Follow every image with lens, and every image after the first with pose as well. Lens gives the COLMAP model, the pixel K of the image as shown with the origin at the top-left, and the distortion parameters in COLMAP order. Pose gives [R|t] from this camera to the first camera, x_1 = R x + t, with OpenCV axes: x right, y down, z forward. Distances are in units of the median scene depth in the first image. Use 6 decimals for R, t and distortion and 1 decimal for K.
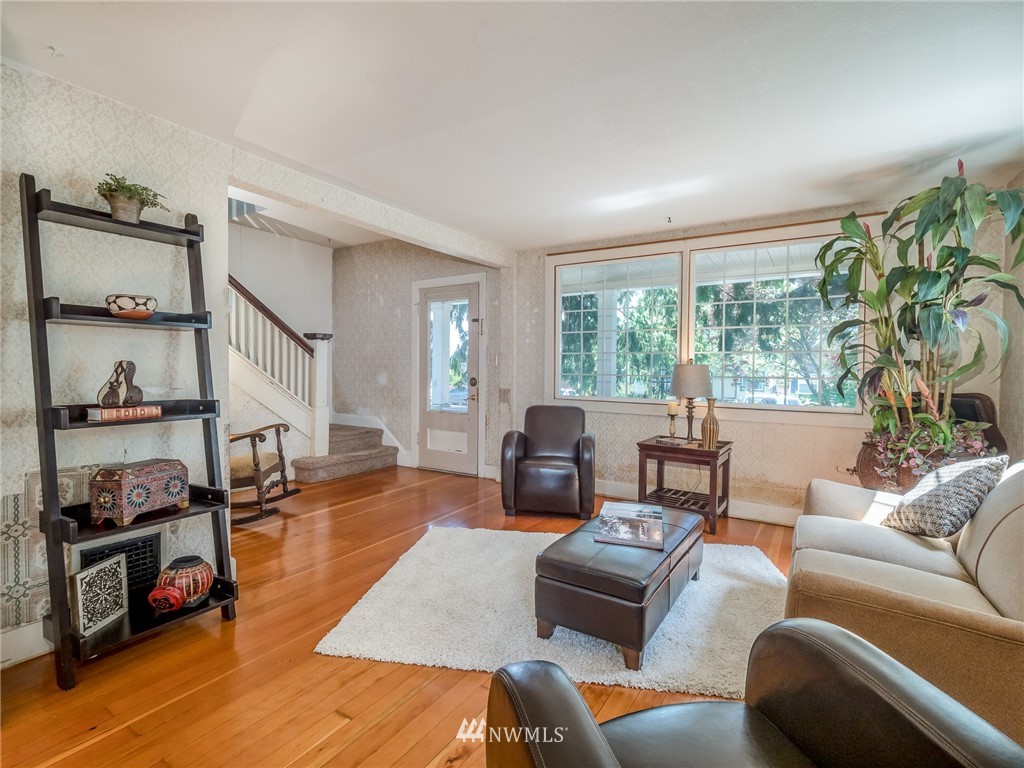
lens RADIAL K [[495.2, 0, 508.4], [0, 495.2, 378.7], [0, 0, 1]] dist [-0.004654, -0.000490]
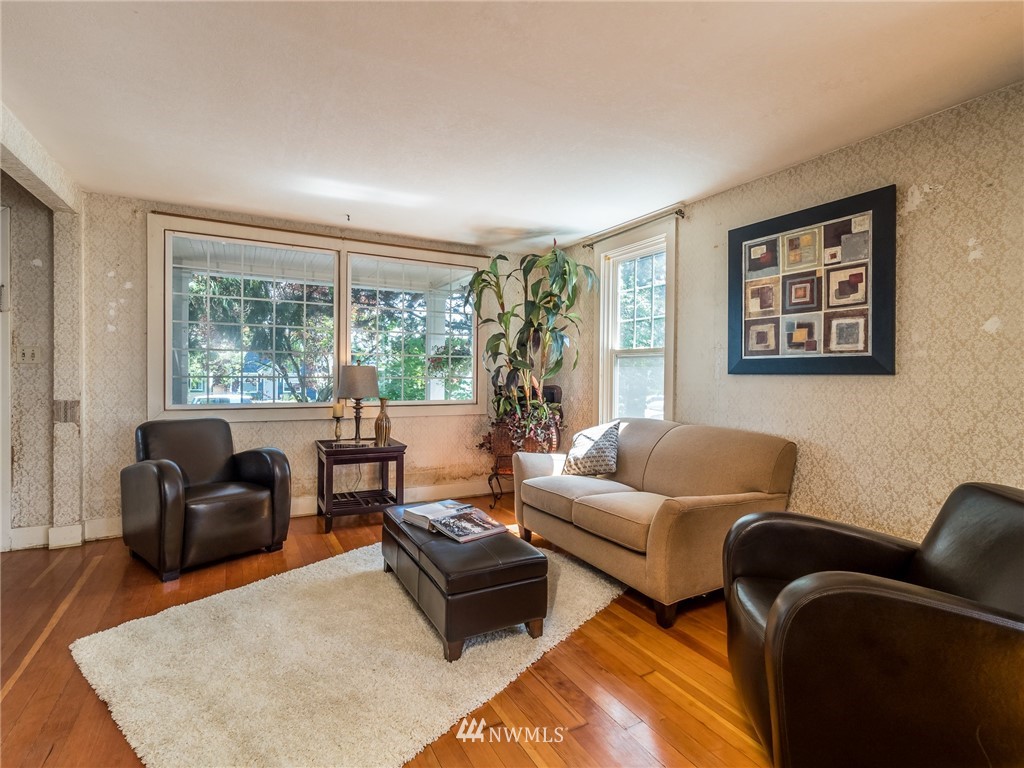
lens RADIAL K [[495.2, 0, 508.4], [0, 495.2, 378.7], [0, 0, 1]] dist [-0.004654, -0.000490]
pose [[0.482859, -0.016570, 0.875541, -0.381549], [0.014301, 0.999837, 0.011035, -0.008972], [-0.875581, 0.007193, 0.483018, 0.250850]]
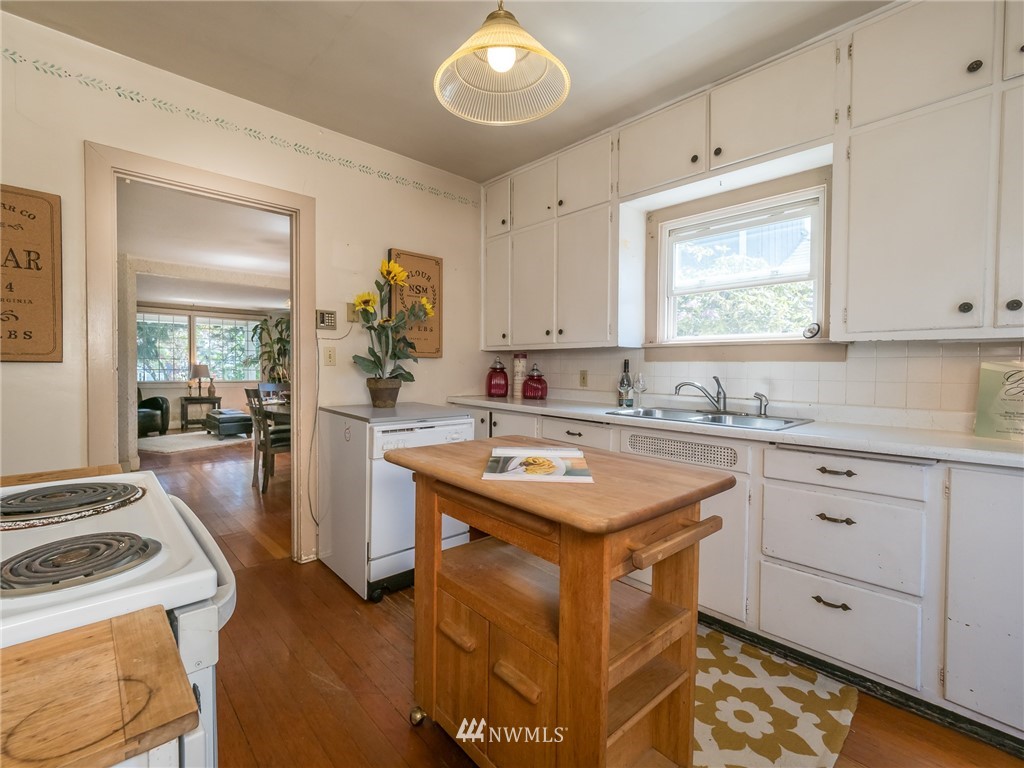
lens RADIAL K [[475.8, 0, 508.6], [0, 475.8, 381.9], [0, 0, 1]] dist [-0.001344, -0.000473]
pose [[0.252365, -0.031402, 0.967122, -1.509378], [0.017990, 0.999453, 0.027757, 0.017989], [-0.967465, 0.010393, 0.252792, -1.037259]]
